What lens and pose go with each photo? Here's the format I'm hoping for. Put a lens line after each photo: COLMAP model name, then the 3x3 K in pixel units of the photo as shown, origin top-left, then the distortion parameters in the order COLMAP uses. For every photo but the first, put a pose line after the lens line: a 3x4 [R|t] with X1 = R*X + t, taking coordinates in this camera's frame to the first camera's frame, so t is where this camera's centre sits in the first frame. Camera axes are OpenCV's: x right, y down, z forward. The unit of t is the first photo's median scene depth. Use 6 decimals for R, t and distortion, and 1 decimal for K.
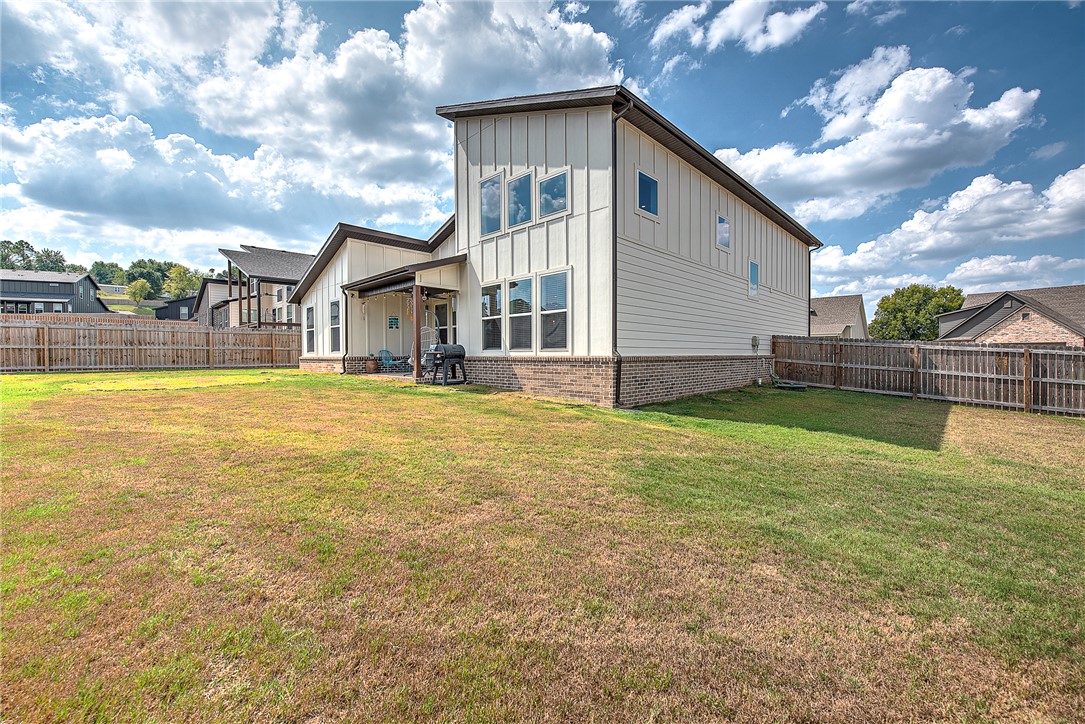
lens RADIAL K [[433.6, 0, 542.5], [0, 433.6, 362.0], [0, 0, 1]] dist [-0.018158, -0.000112]
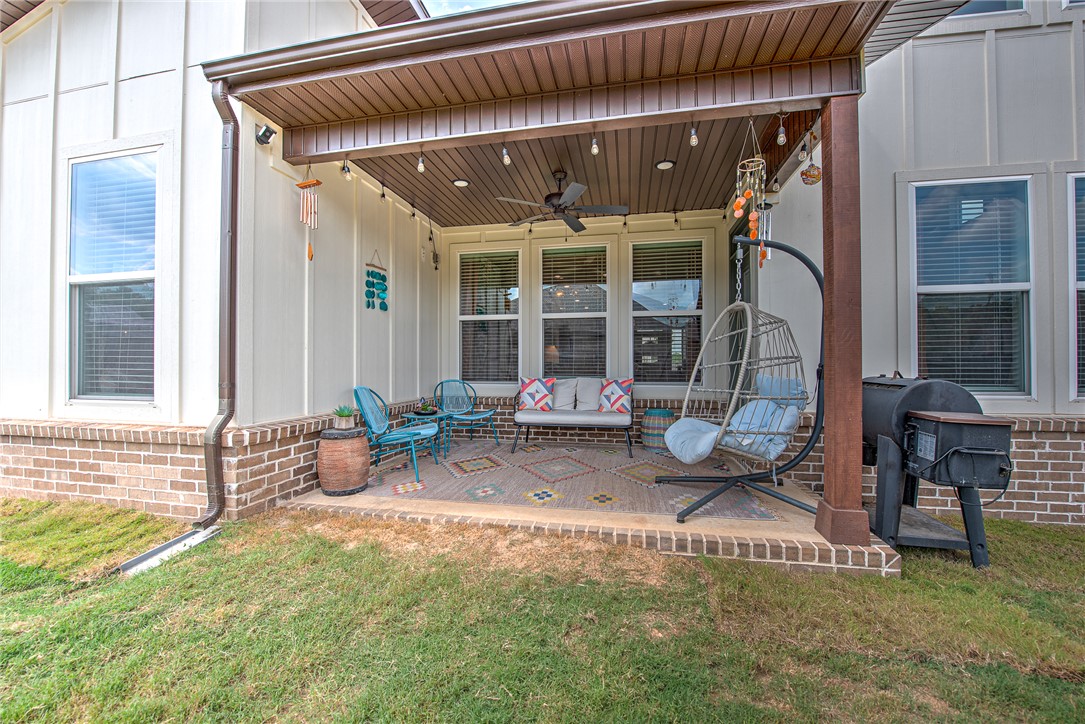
lens RADIAL K [[431.3, 0, 542.5], [0, 431.3, 362.0], [0, 0, 1]] dist [-0.042304, 0.000114]
pose [[0.840499, 0.007305, 0.541763, -0.541370], [0.005456, 0.999744, -0.021945, -0.046891], [-0.541785, 0.021401, 0.840244, 0.938204]]
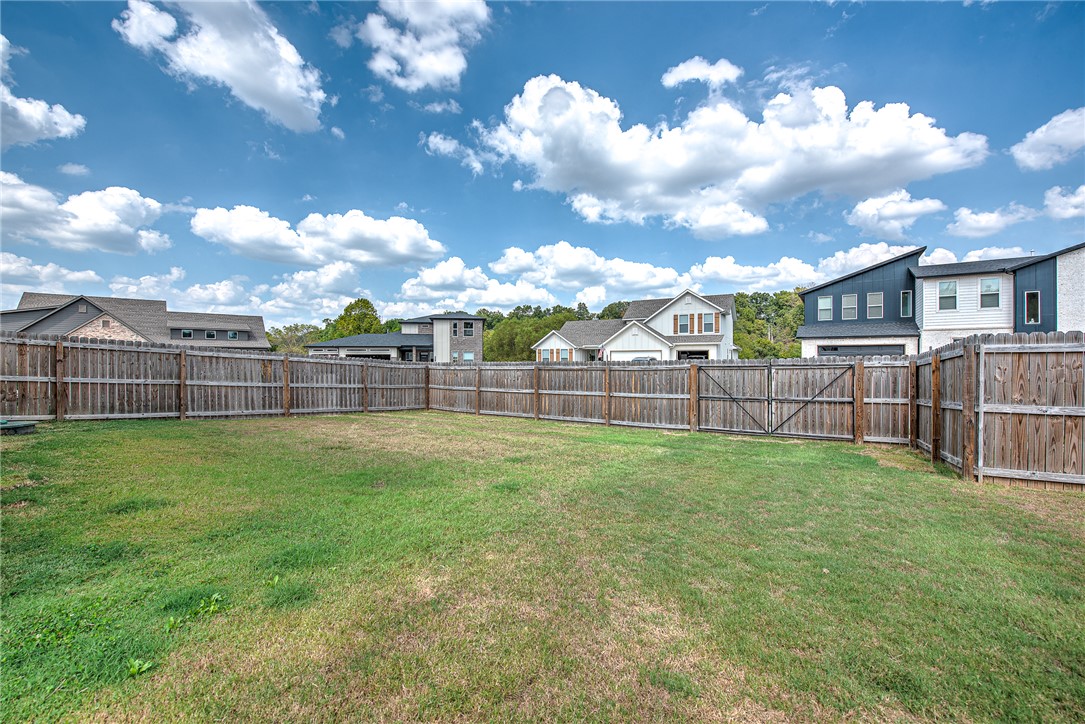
lens RADIAL K [[433.6, 0, 542.5], [0, 433.6, 362.0], [0, 0, 1]] dist [-0.018158, -0.000112]
pose [[-0.164800, -0.001313, 0.986326, -0.012054], [0.019146, 0.999806, 0.004530, -0.010492], [-0.986141, 0.019631, -0.164743, 0.557982]]
